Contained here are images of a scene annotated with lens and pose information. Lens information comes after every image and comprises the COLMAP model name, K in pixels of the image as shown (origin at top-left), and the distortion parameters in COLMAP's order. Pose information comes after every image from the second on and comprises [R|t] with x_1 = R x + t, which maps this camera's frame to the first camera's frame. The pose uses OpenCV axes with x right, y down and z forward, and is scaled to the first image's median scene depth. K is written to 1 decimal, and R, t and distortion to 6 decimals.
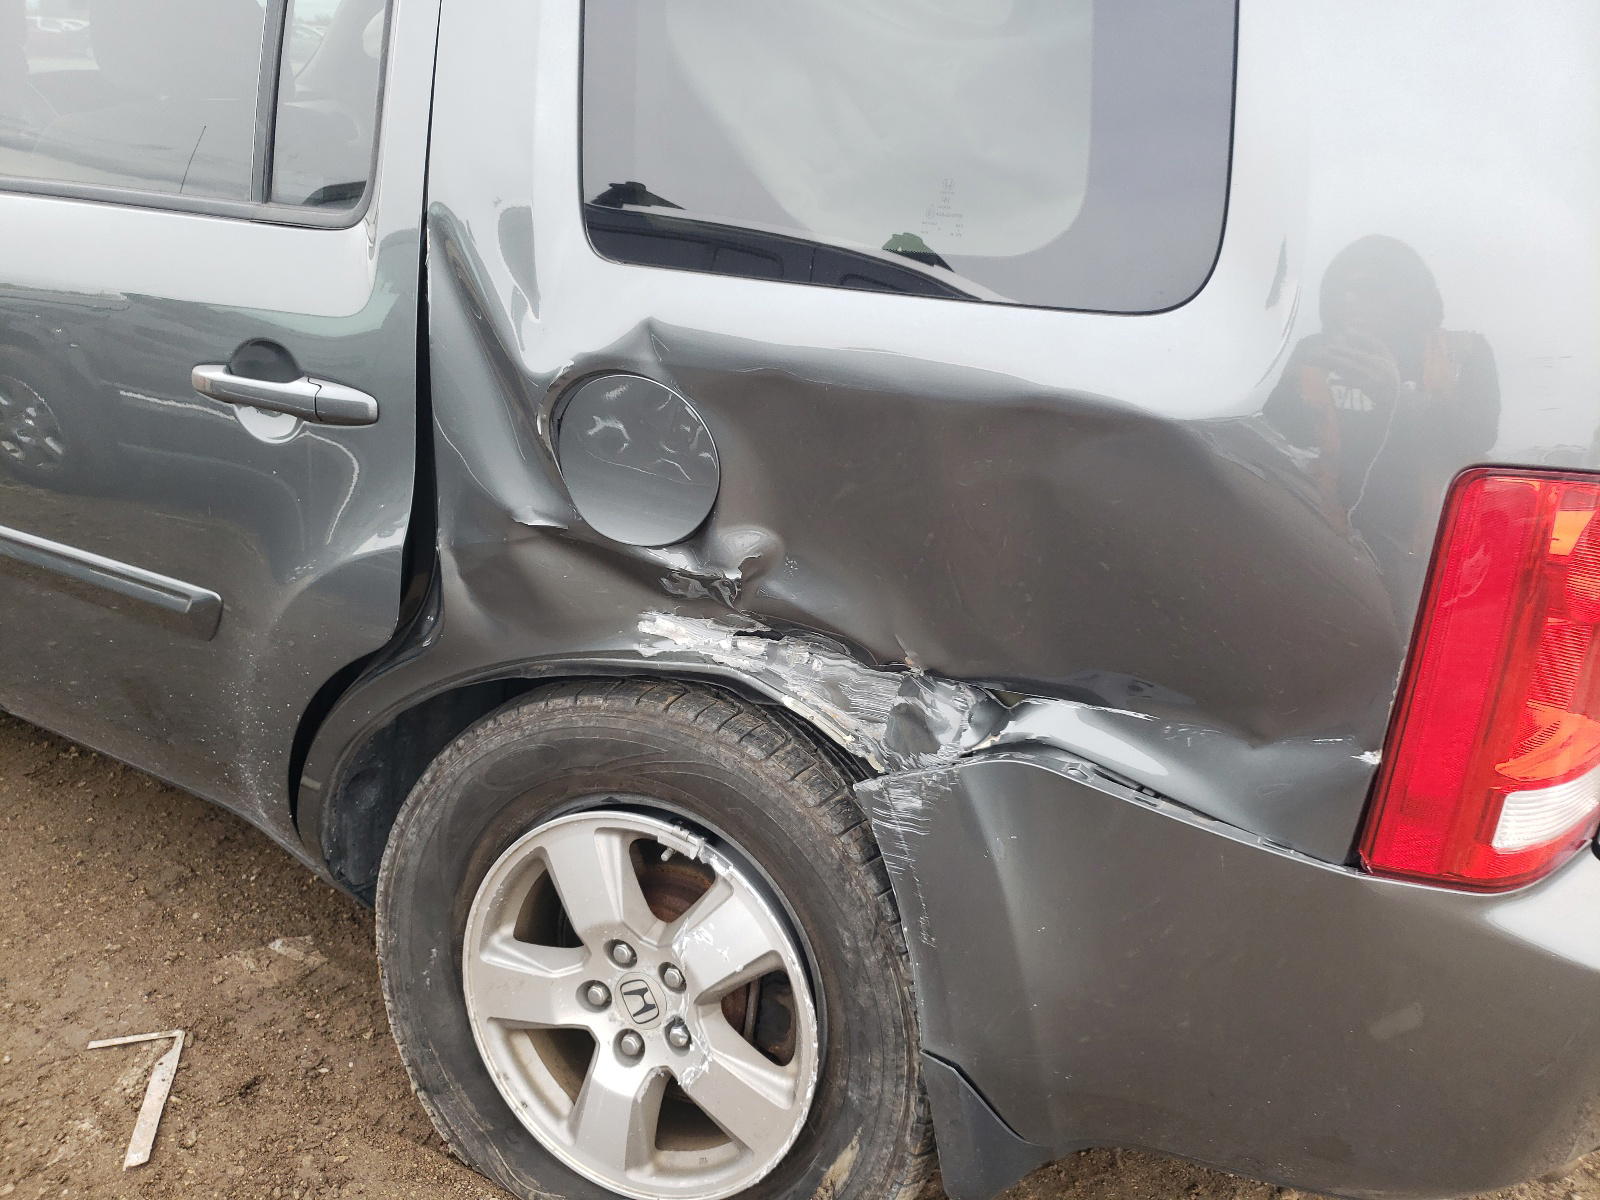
lens RADIAL K [[1447.8, 0, 800.0], [0, 1447.8, 600.0], [0, 0, 1]] dist [0.005832, 0.007568]
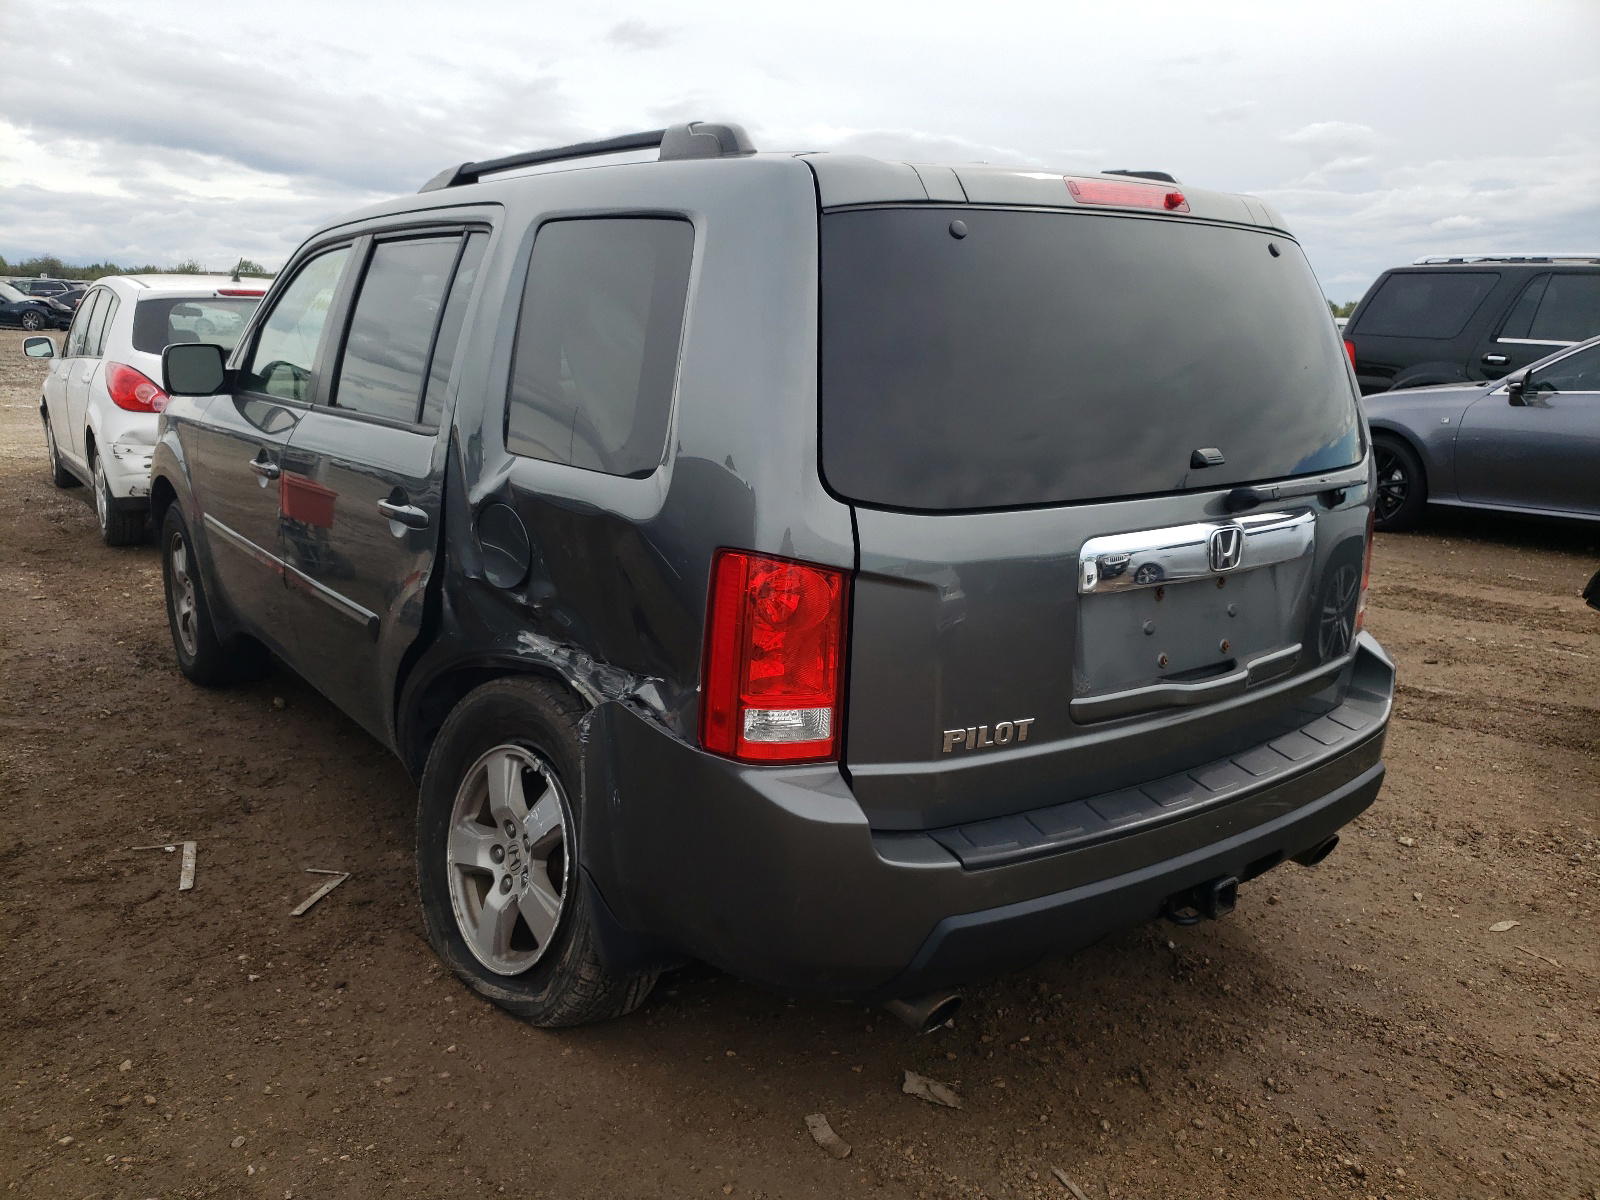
lens RADIAL K [[1447.8, 0, 800.0], [0, 1447.8, 600.0], [0, 0, 1]] dist [0.005832, 0.007568]
pose [[0.908612, 0.084673, -0.408967, 0.964139], [-0.165917, 0.971825, -0.167414, 0.218607], [0.383269, 0.219969, 0.897061, -0.572436]]
